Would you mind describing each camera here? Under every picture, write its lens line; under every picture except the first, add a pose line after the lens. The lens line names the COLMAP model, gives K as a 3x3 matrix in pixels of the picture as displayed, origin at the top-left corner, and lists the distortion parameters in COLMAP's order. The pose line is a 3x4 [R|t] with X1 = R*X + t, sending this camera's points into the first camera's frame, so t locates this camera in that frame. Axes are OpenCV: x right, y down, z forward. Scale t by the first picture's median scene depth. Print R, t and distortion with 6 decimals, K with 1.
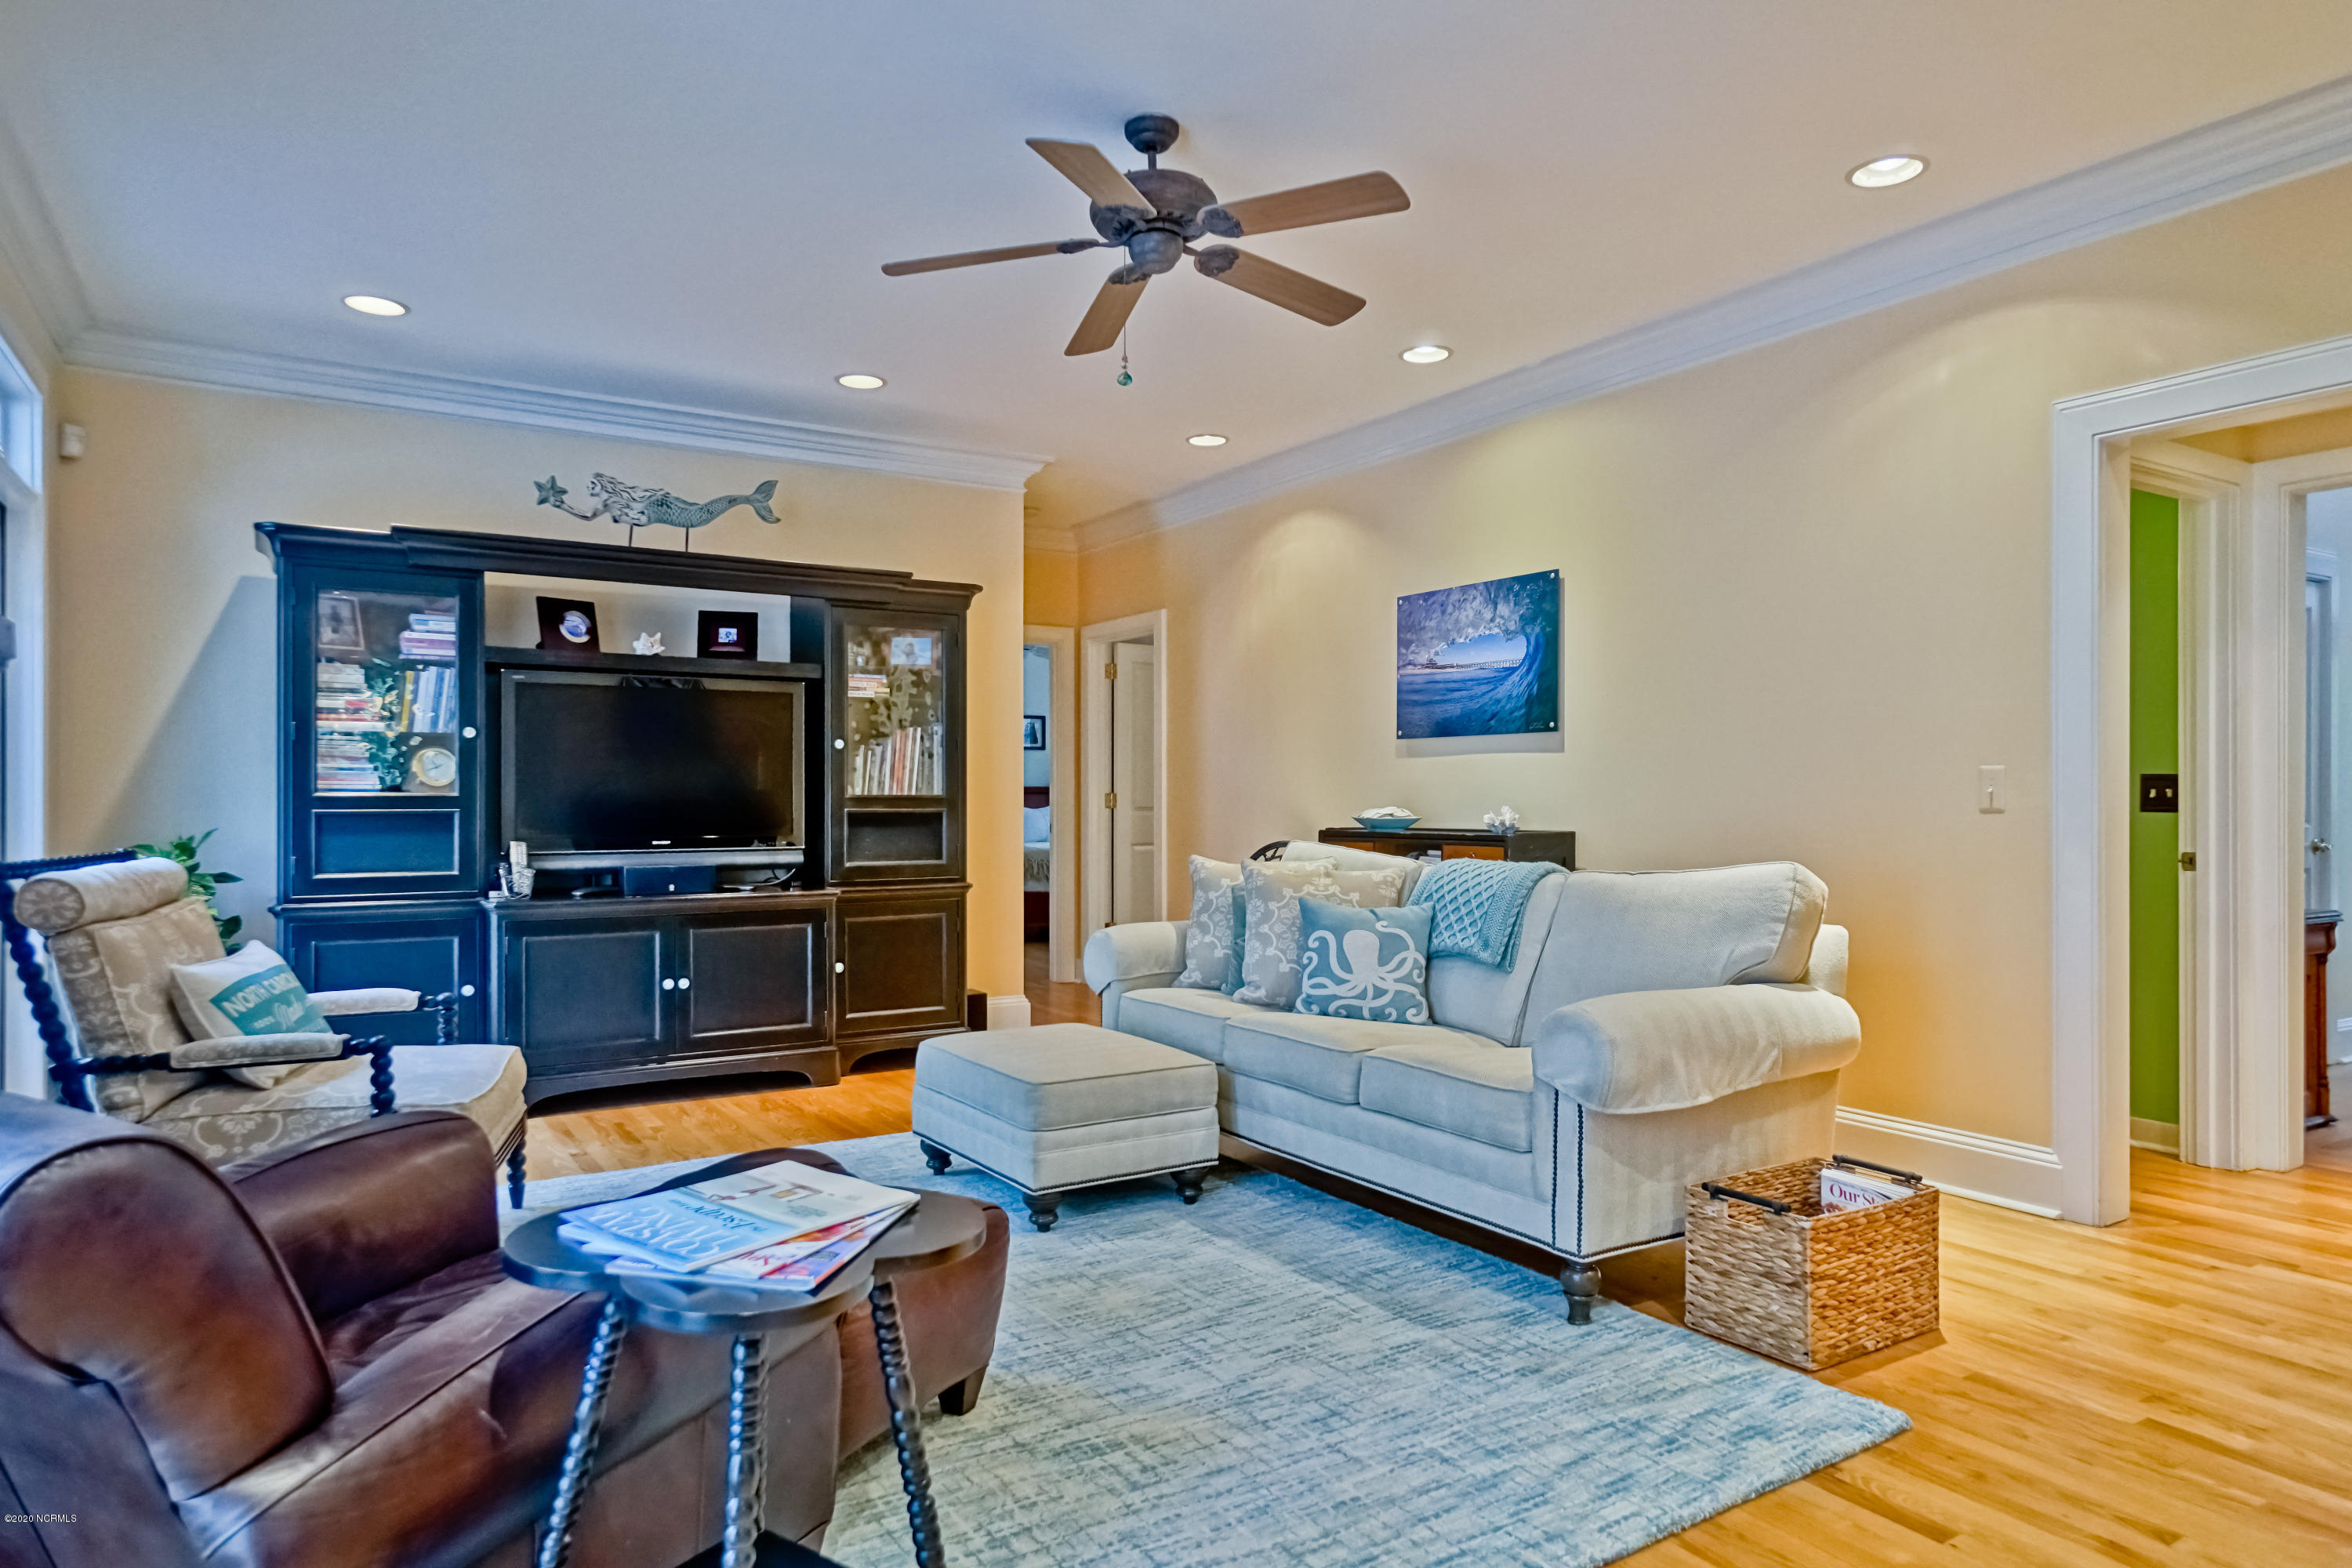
lens RADIAL K [[1393.5, 0, 1179.0], [0, 1393.5, 792.6], [0, 0, 1]] dist [0.006093, 0.001900]
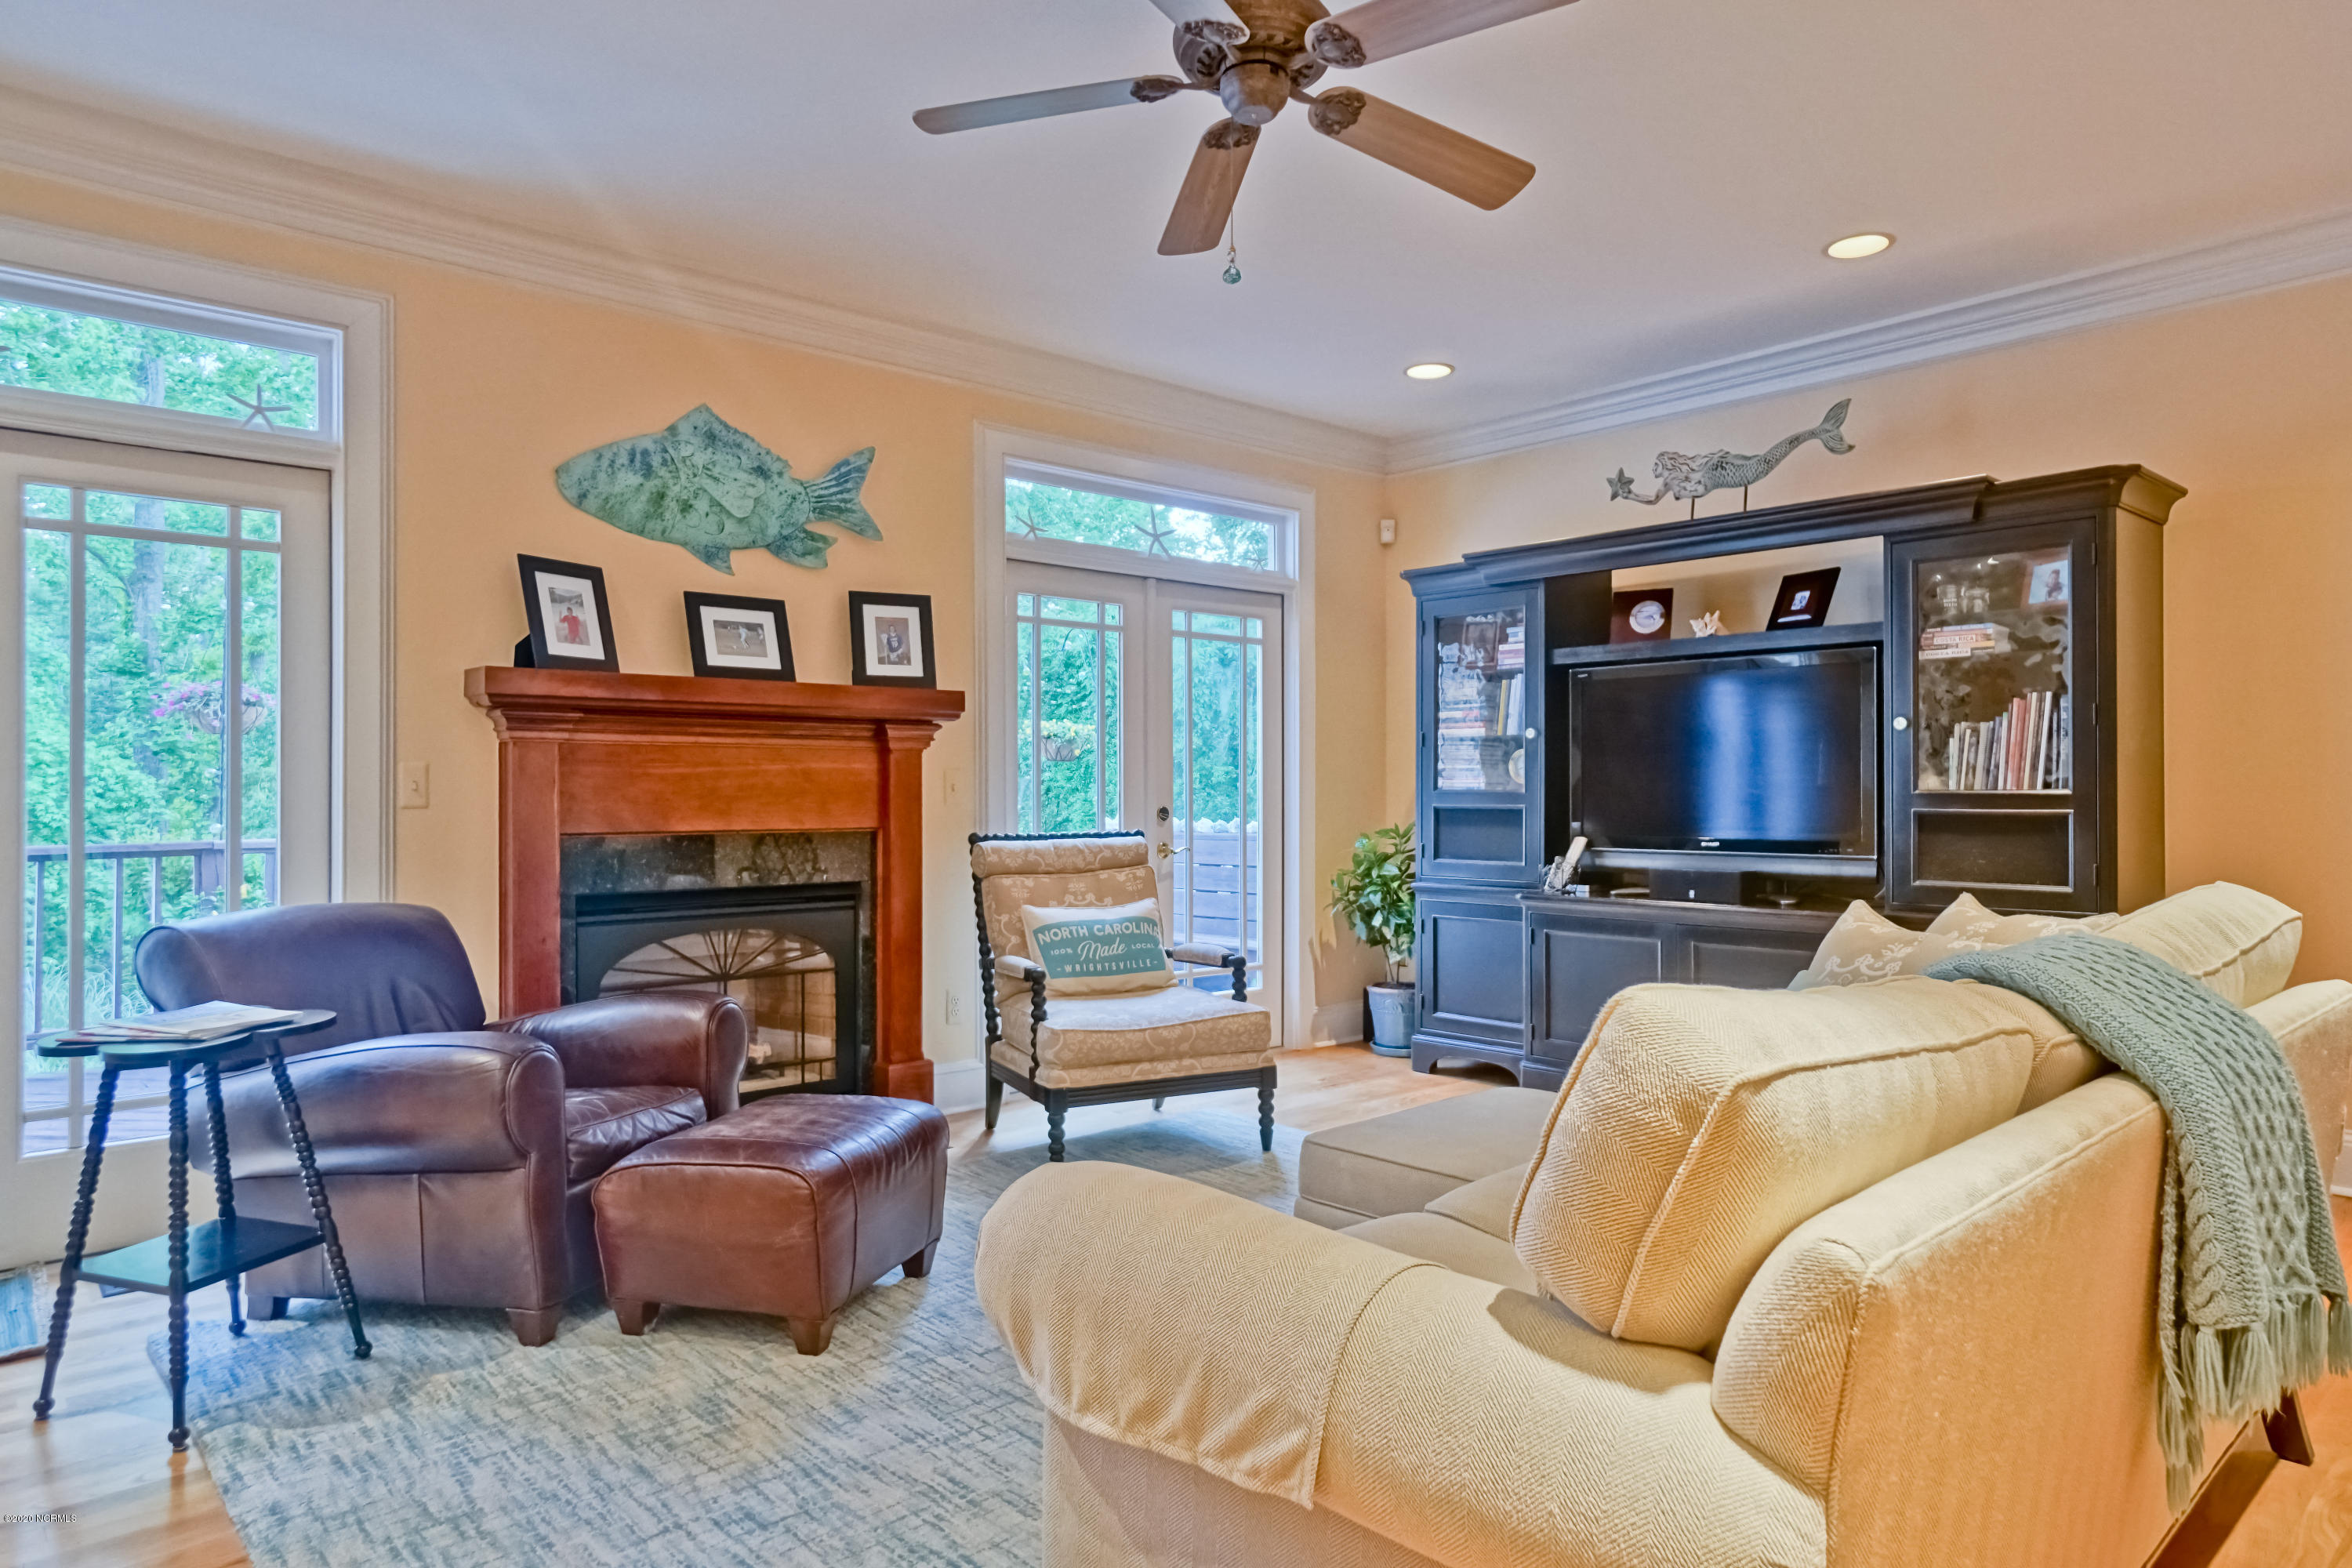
lens RADIAL K [[1393.5, 0, 1179.2], [0, 1393.5, 785.0], [0, 0, 1]] dist [0.006093, 0.001900]
pose [[0.188607, -0.005110, -0.982039, 0.456017], [0.002946, 0.999985, -0.004638, 0.000992], [0.982048, -0.002018, 0.188619, 0.501176]]
